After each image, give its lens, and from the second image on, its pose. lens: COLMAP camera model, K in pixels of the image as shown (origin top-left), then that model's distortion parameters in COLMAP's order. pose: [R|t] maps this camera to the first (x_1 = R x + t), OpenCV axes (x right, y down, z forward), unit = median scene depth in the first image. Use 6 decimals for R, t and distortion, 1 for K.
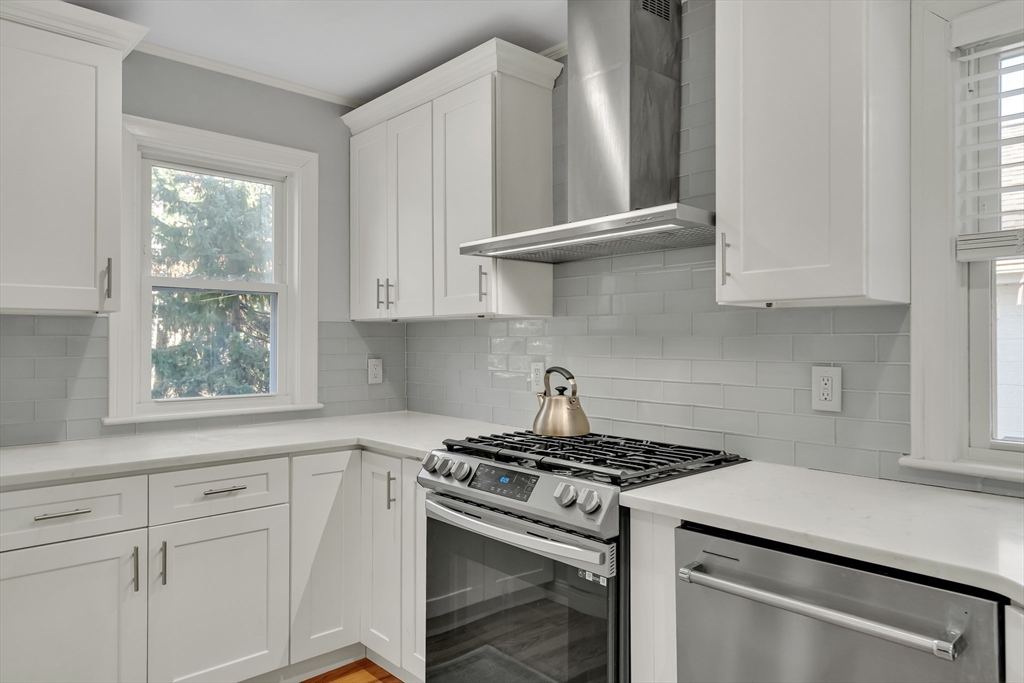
lens RADIAL K [[673.2, 0, 519.8], [0, 673.2, 335.7], [0, 0, 1]] dist [0.009861, -0.004841]
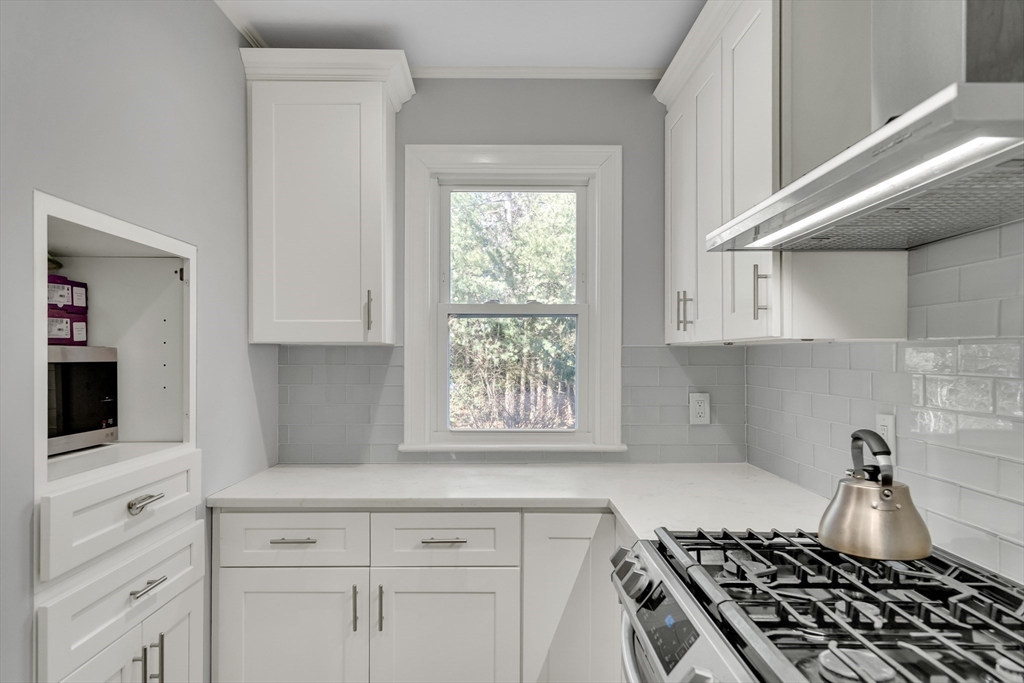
lens RADIAL K [[673.2, 0, 557.2], [0, 673.2, 350.0], [0, 0, 1]] dist [0.009861, -0.004841]
pose [[0.730250, 0.001651, -0.683178, 0.261293], [0.003624, 0.999974, 0.006289, -0.027797], [0.683170, -0.007068, 0.730225, 0.413826]]
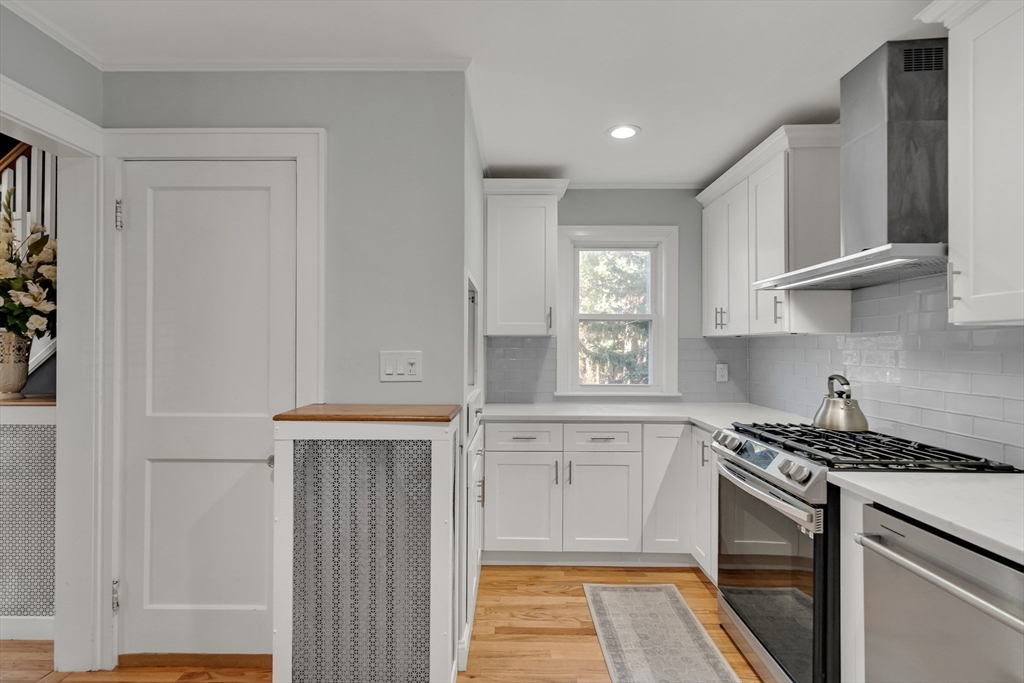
lens RADIAL K [[535.1, 0, 514.8], [0, 535.1, 339.1], [0, 0, 1]] dist [0.004081, 0.001959]
pose [[0.722145, -0.004669, -0.691726, 0.319881], [0.001428, 0.999985, -0.005259, -0.015657], [0.691740, 0.002810, 0.722141, -0.132334]]
